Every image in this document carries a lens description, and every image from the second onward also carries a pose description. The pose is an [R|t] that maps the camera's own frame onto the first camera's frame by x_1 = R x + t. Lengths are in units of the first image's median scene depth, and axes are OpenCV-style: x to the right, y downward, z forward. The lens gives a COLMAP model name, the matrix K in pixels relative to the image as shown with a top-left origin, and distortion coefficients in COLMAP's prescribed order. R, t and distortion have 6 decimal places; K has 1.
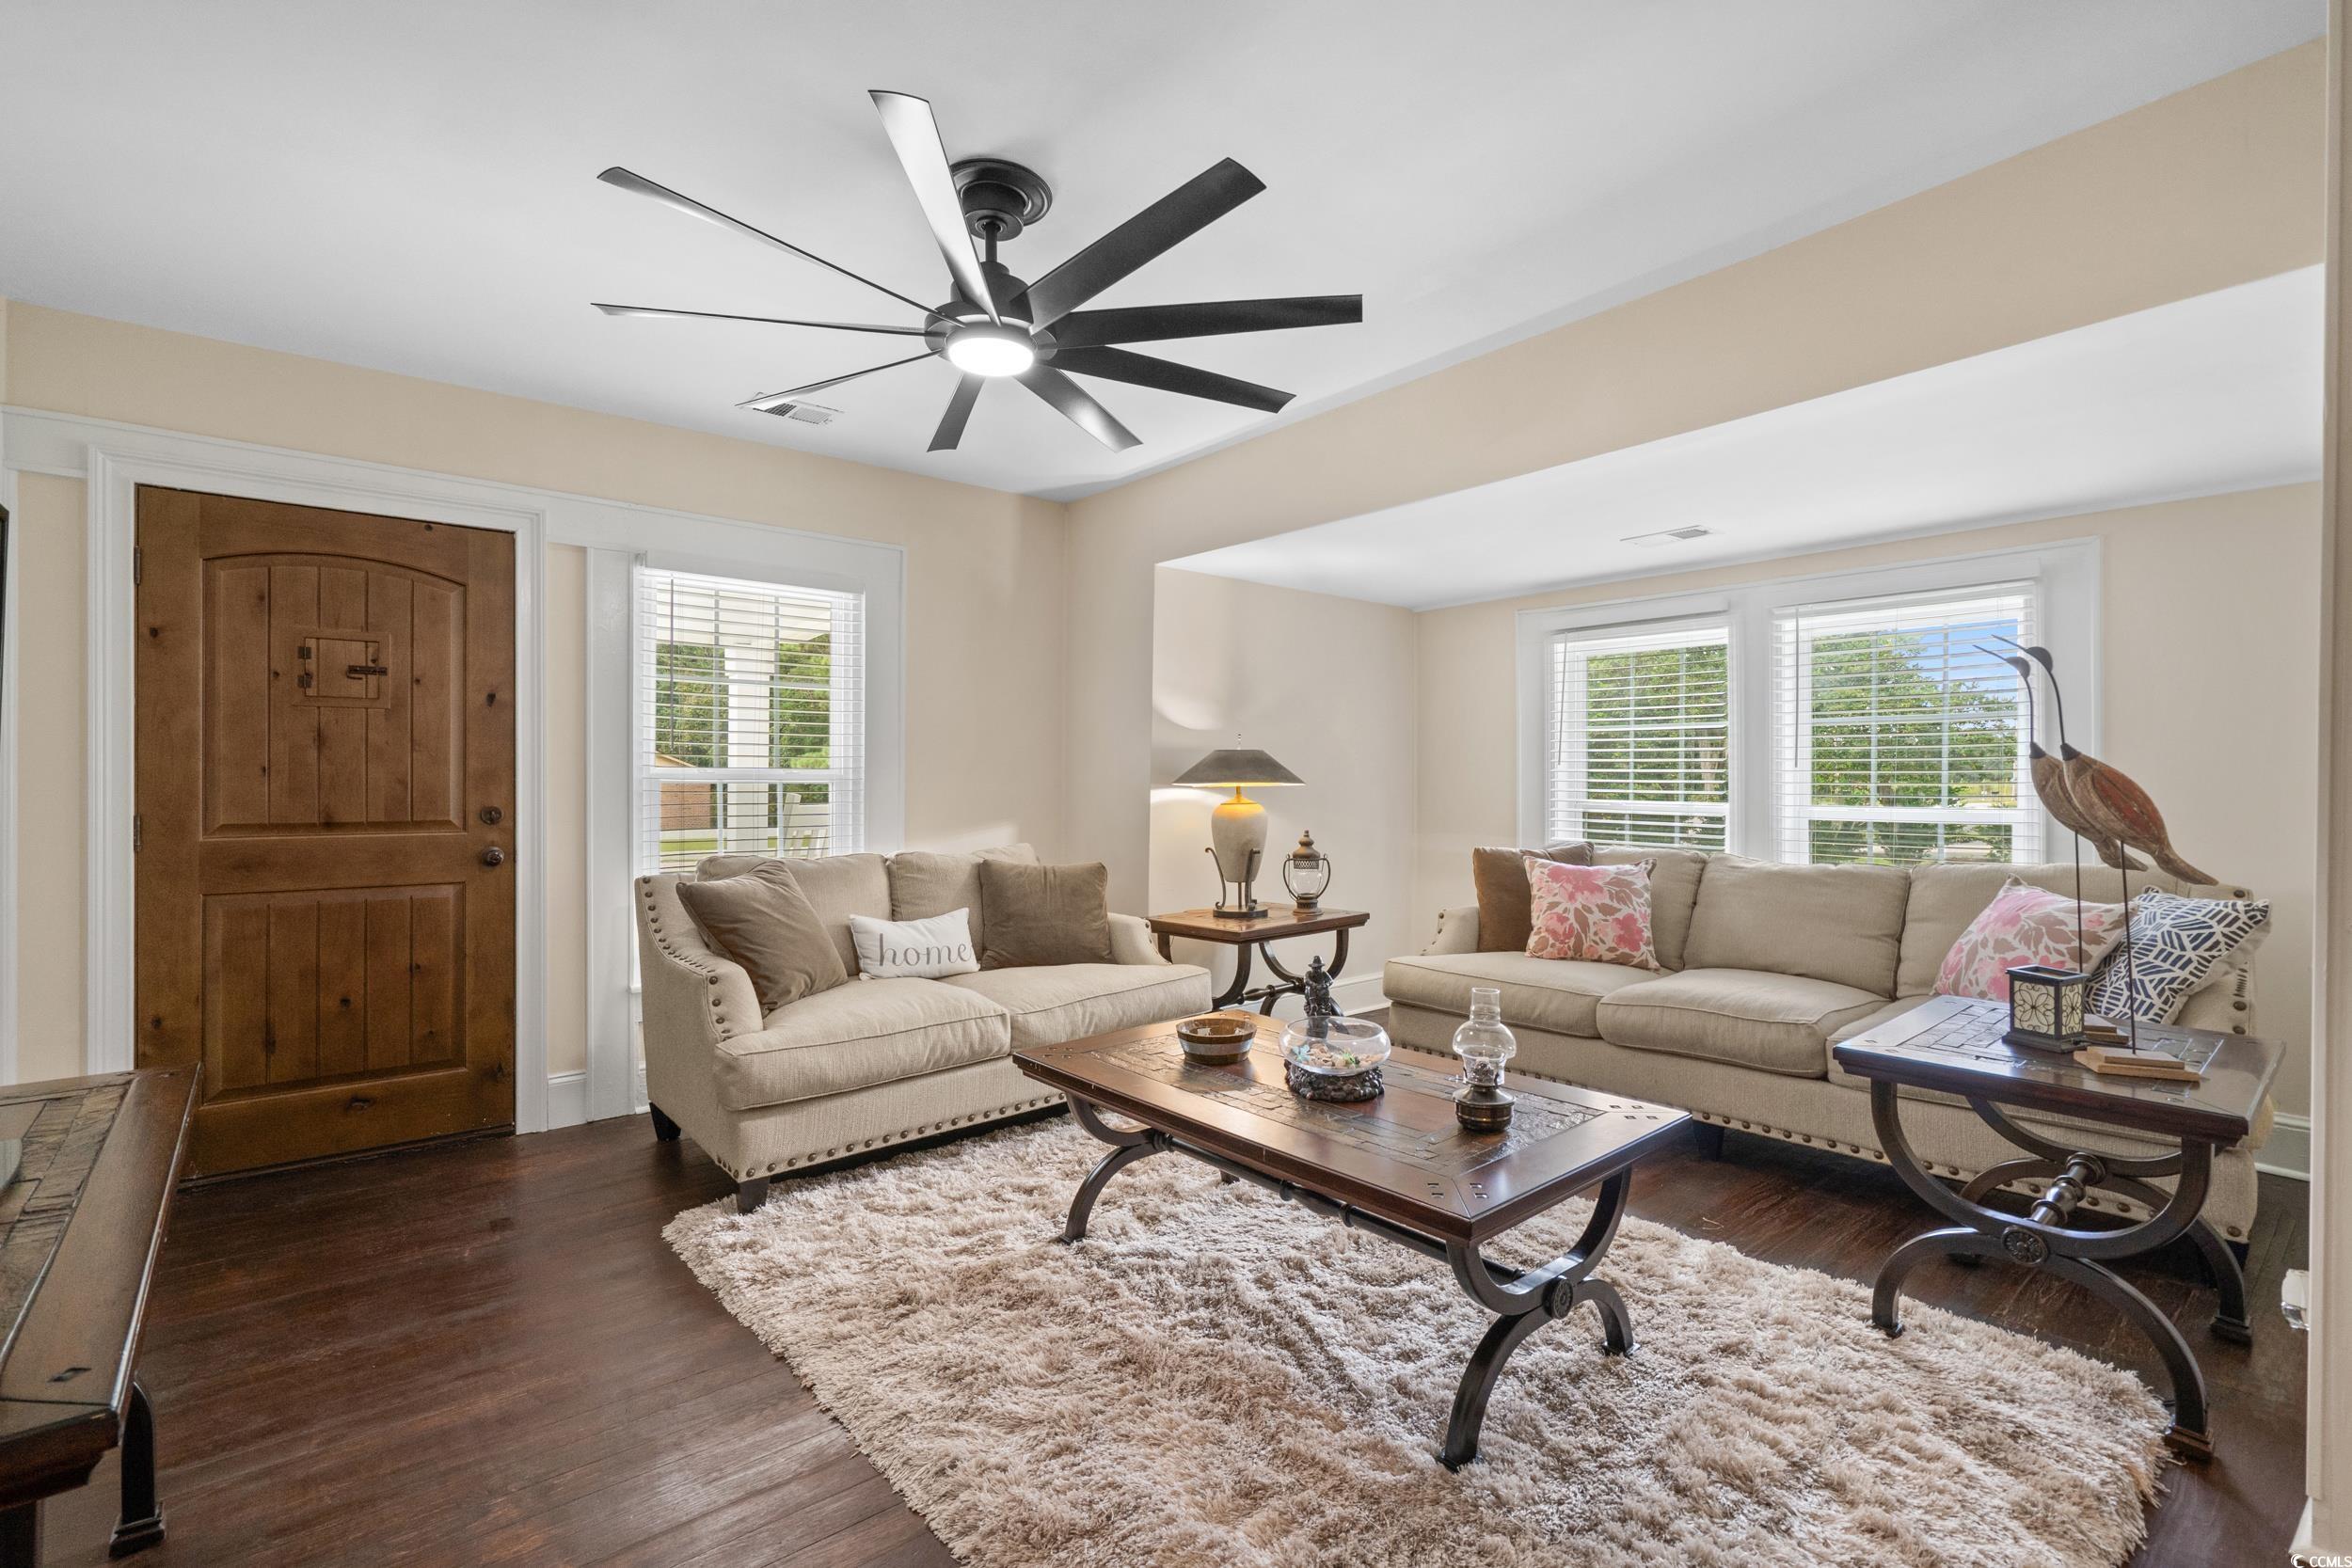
lens RADIAL K [[1062.7, 0, 1176.0], [0, 1062.7, 784.0], [0, 0, 1]] dist [0.002887, 0.000806]
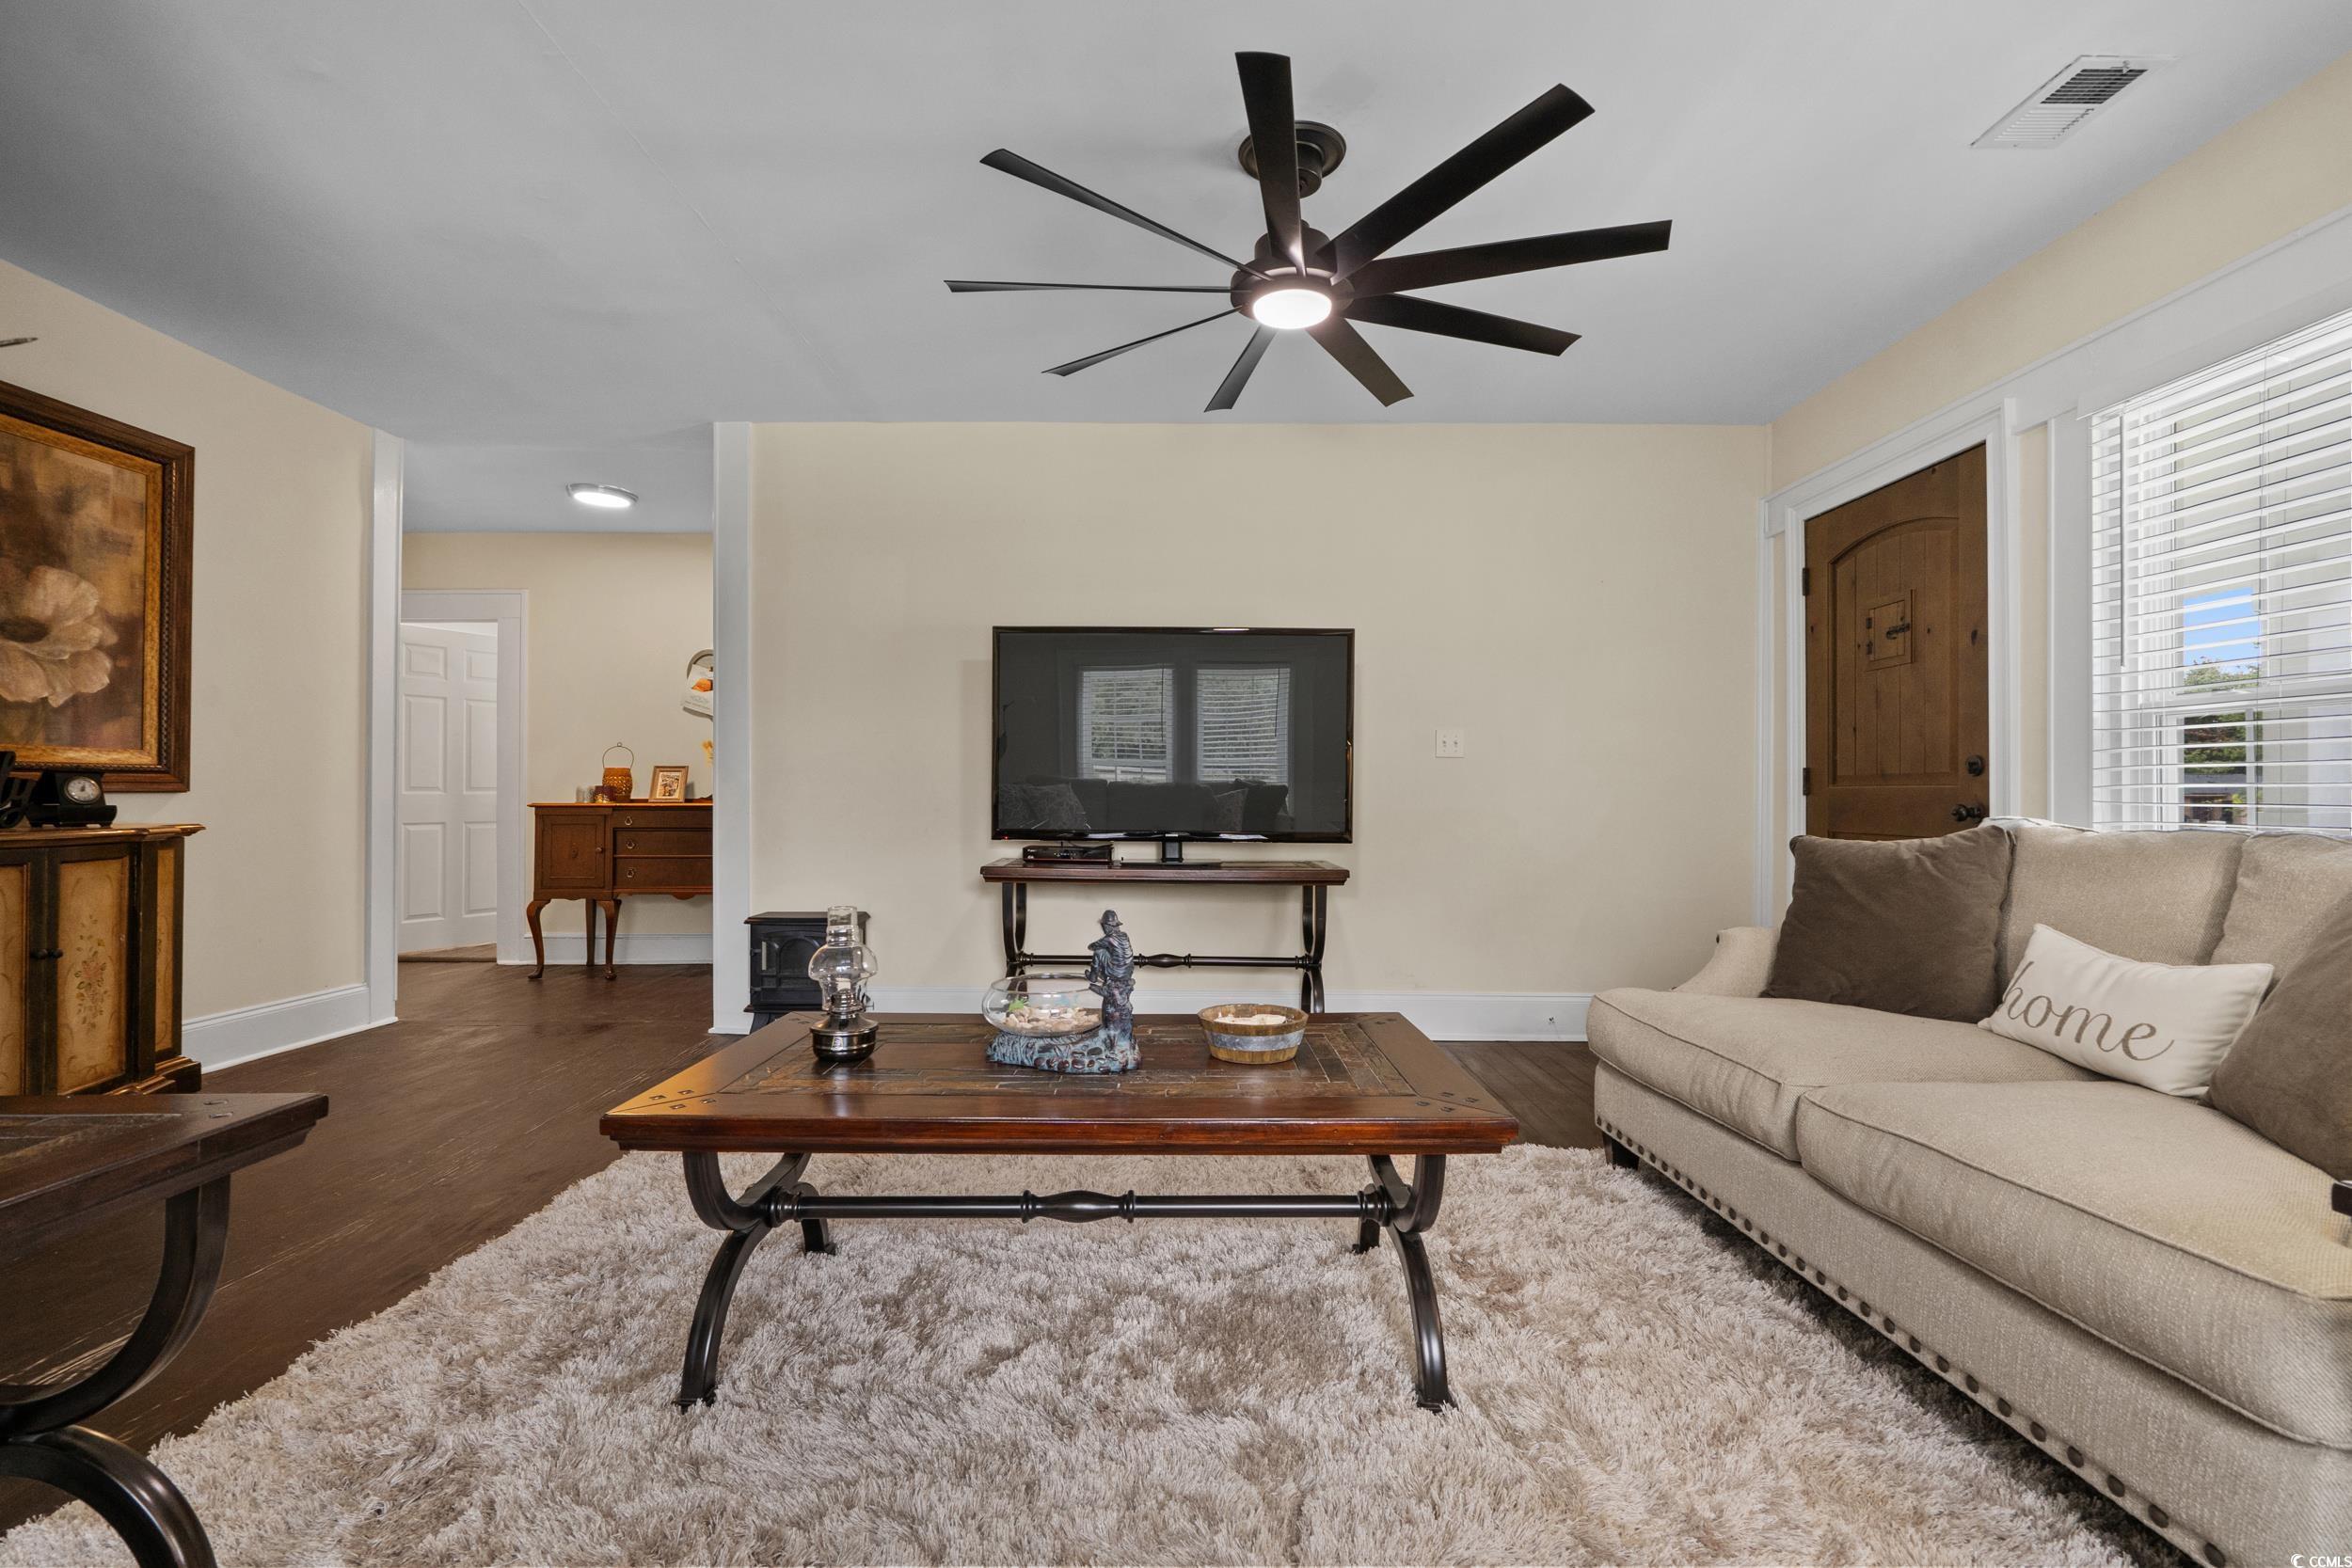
lens RADIAL K [[1062.7, 0, 1176.0], [0, 1062.7, 784.0], [0, 0, 1]] dist [0.002887, 0.000806]
pose [[-0.637110, -0.007241, -0.770739, 0.474624], [0.000806, 0.999949, -0.010061, 0.052929], [0.770773, -0.007031, -0.637071, 1.050697]]
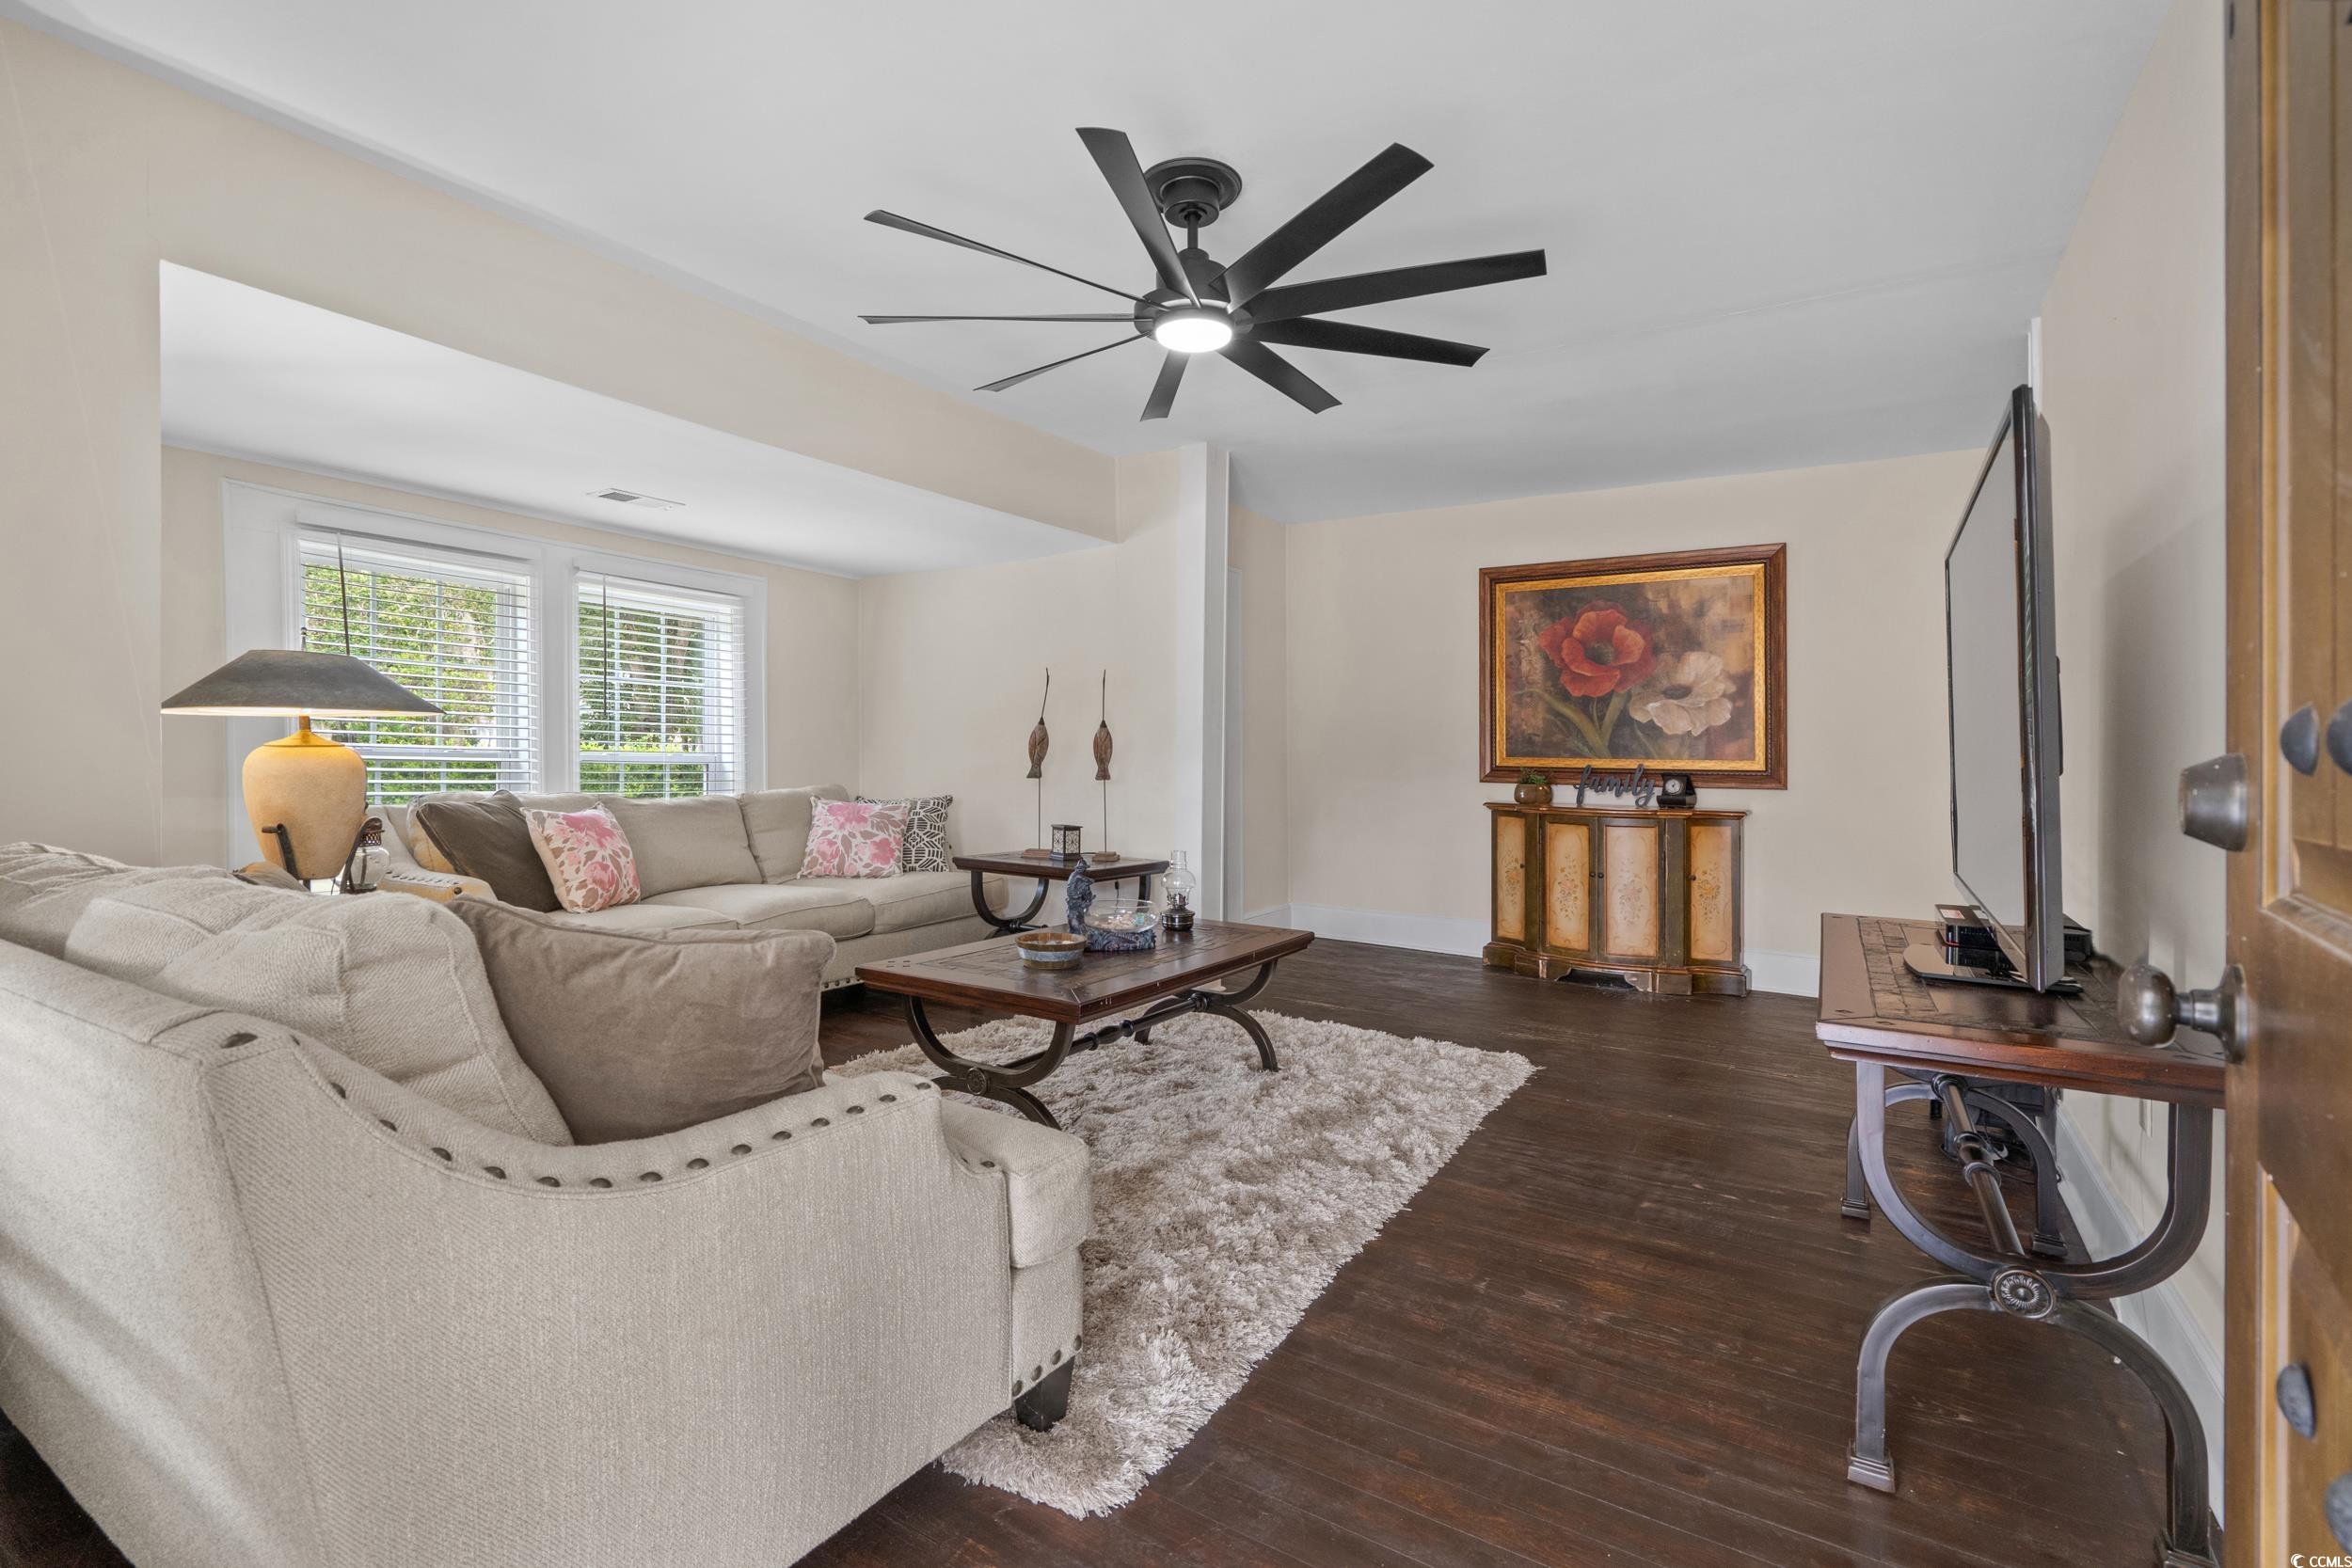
lens RADIAL K [[1086.4, 0, 1176.6], [0, 1086.4, 720.9], [0, 0, 1]] dist [-0.000104, 0.000021]
pose [[-0.307779, 0.028235, 0.951039, -0.816412], [-0.016152, 0.999261, -0.034893, 0.022597], [-0.951321, -0.026101, -0.307095, 0.902507]]
